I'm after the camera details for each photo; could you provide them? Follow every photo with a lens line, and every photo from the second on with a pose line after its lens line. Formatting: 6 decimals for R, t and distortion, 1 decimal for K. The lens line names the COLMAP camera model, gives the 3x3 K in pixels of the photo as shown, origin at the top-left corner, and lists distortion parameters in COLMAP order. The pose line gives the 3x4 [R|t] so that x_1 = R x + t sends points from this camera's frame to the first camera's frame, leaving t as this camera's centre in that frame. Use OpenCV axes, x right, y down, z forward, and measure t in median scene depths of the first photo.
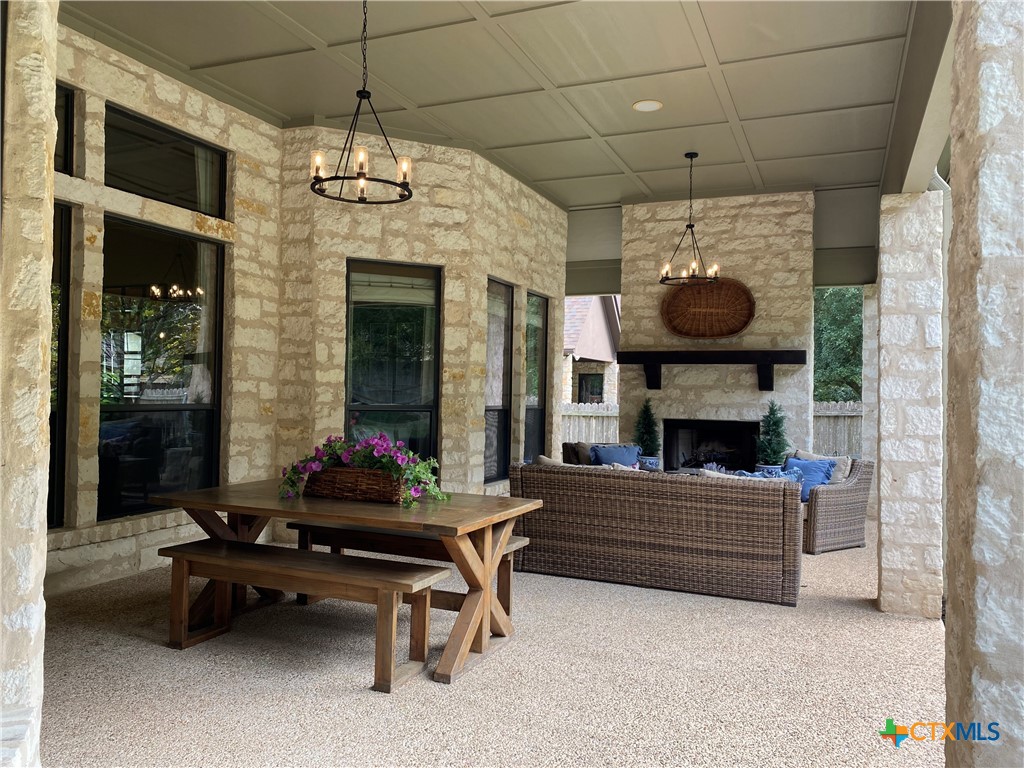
lens RADIAL K [[768.1, 0, 511.9], [0, 768.1, 383.8], [0, 0, 1]] dist [-0.006813, -0.014686]
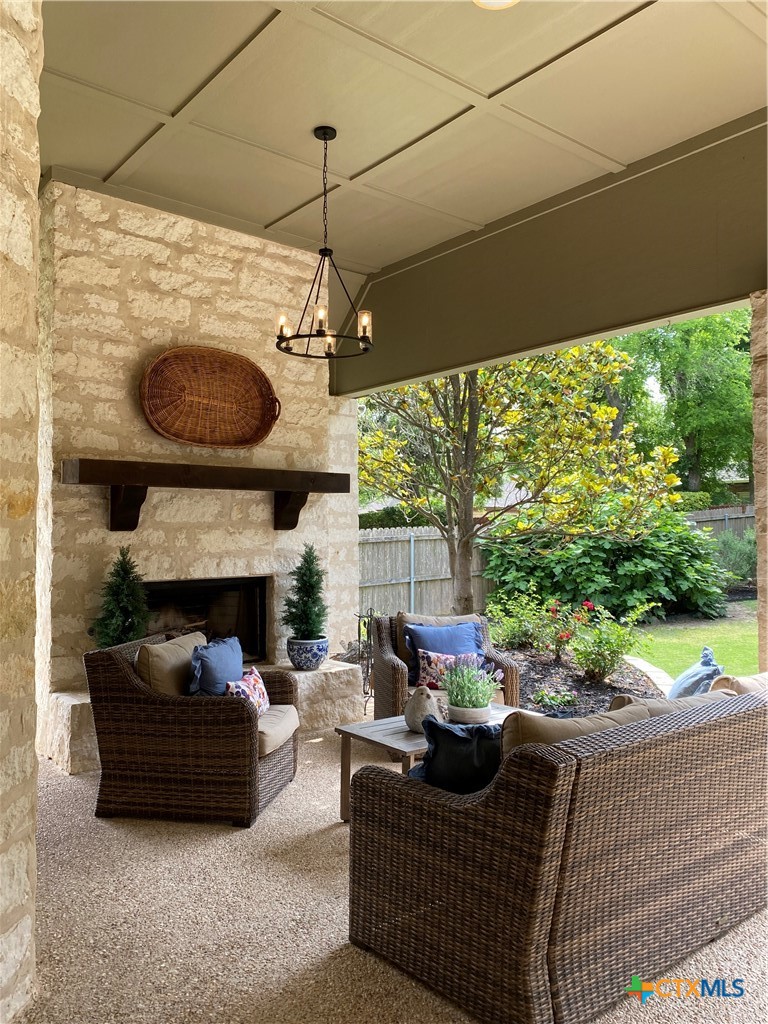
lens RADIAL K [[768.1, 0, 384.9], [0, 768.1, 516.7], [0, 0, 1]] dist [-0.006813, -0.014686]
pose [[0.455565, -0.002364, 0.890199, -0.229862], [-0.003102, 0.999986, 0.004243, -0.005952], [-0.890197, -0.004694, 0.455551, 0.589020]]
